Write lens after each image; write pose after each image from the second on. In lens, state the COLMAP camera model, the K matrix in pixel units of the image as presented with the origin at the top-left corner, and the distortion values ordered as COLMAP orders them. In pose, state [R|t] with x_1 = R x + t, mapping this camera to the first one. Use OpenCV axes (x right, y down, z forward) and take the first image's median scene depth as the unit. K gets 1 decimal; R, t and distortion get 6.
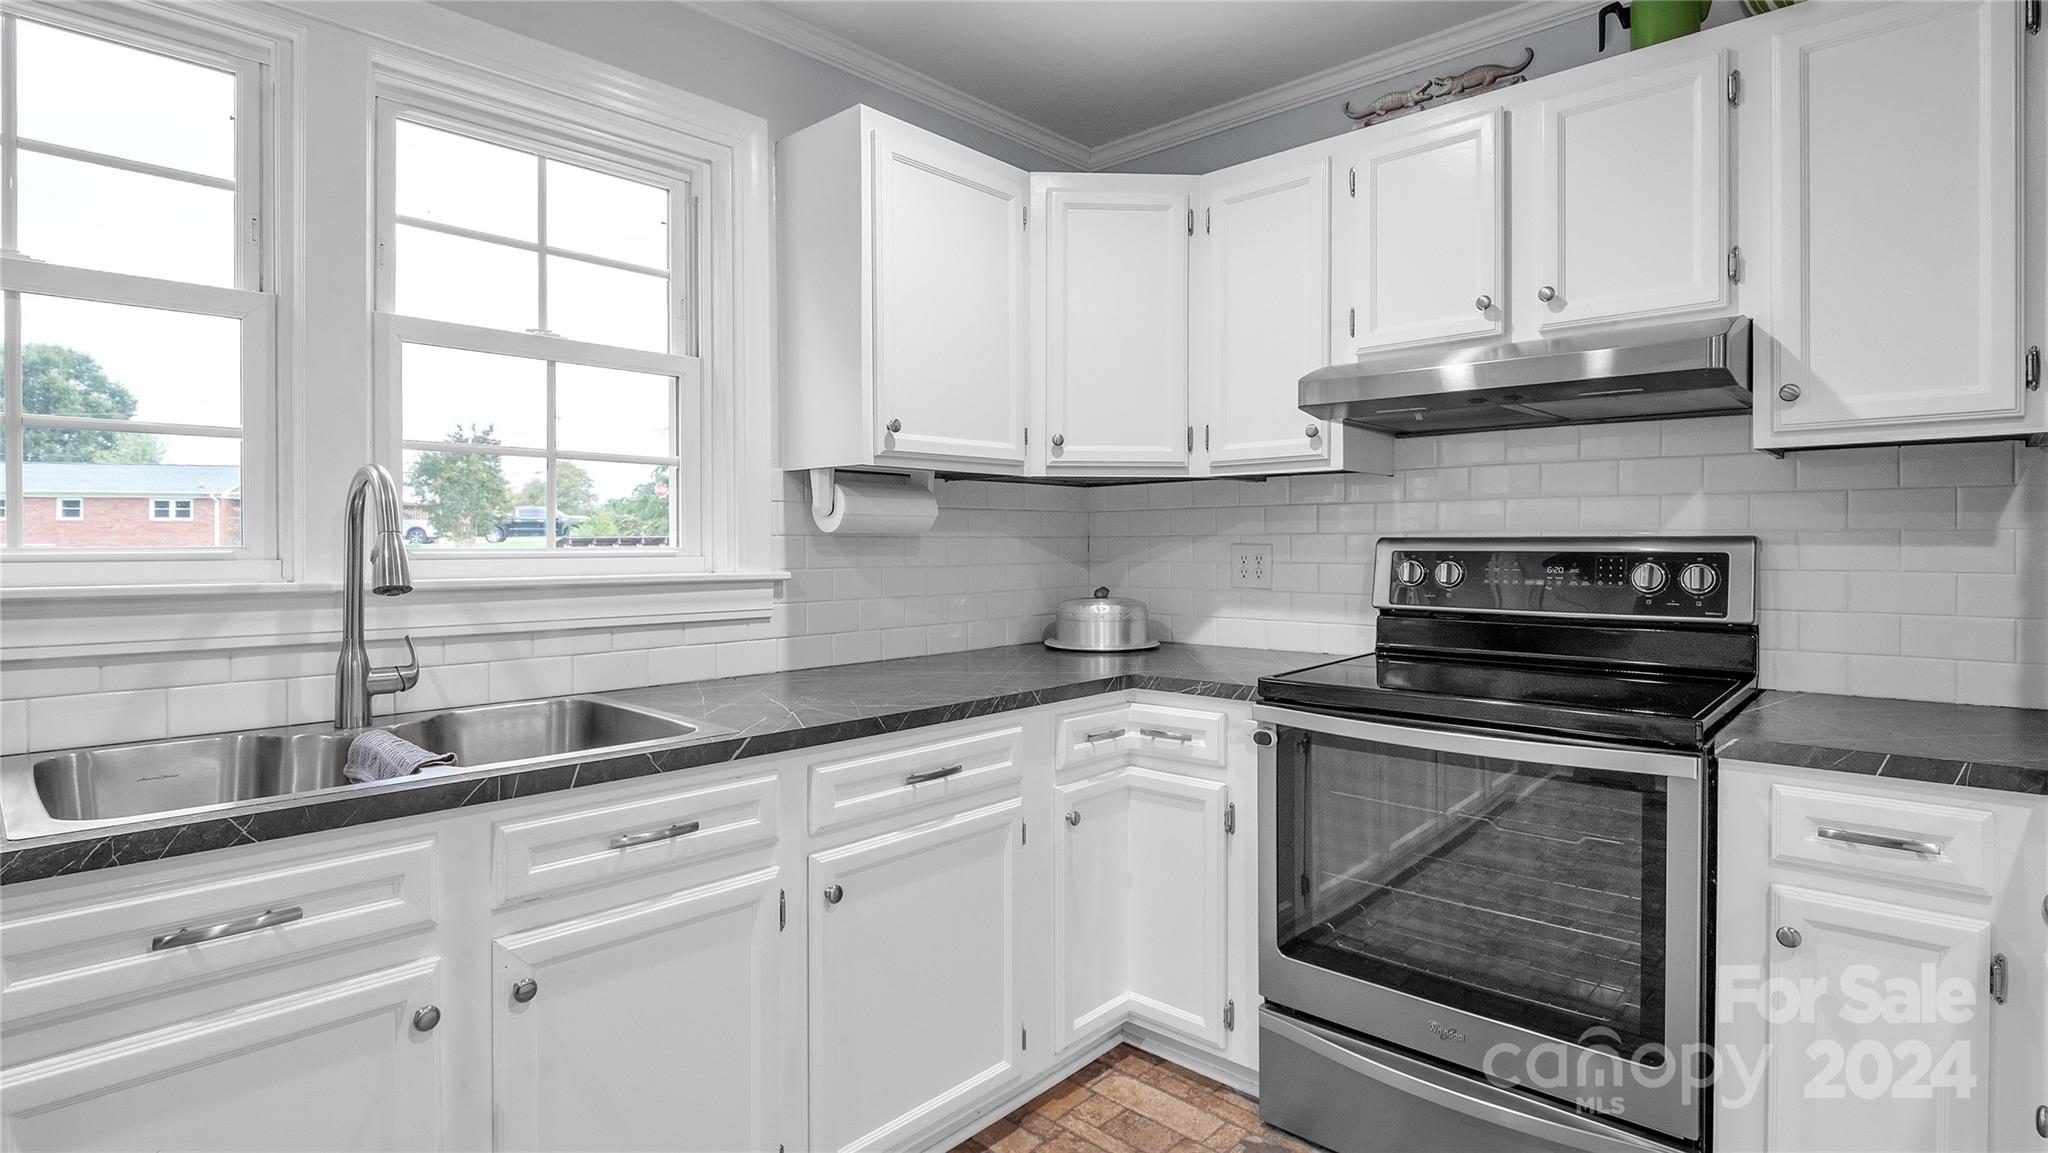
lens RADIAL K [[1021.4, 0, 1024.0], [0, 1021.4, 576.5], [0, 0, 1]] dist [-0.000340, -0.000194]
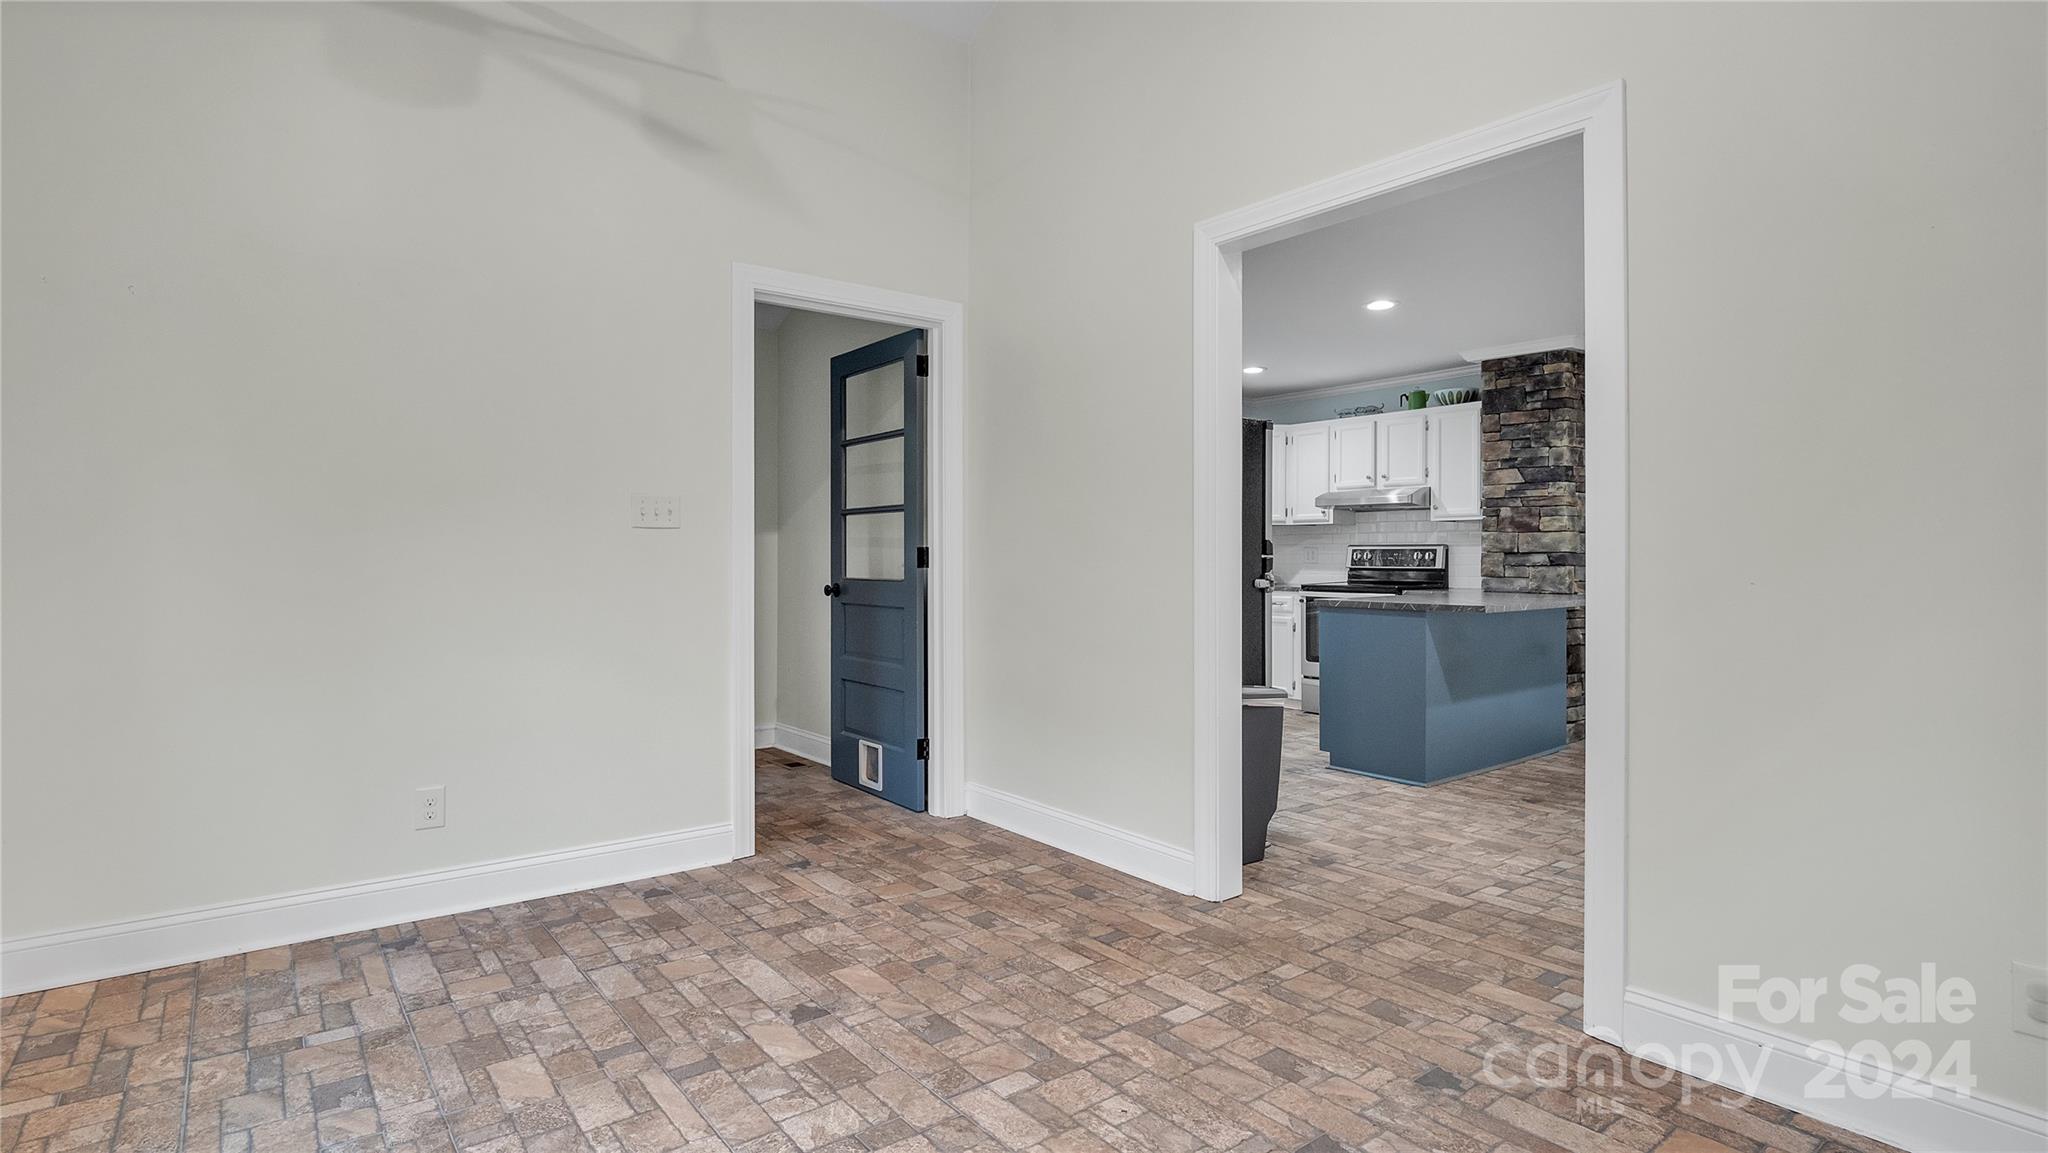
lens RADIAL K [[961.2, 0, 1024.0], [0, 961.2, 576.5], [0, 0, 1]] dist [0.000985, 0.000004]
pose [[0.987223, 0.005532, -0.159248, -0.186626], [-0.007362, 0.999913, -0.010903, 0.114181], [0.159174, 0.011936, 0.987178, -2.404074]]
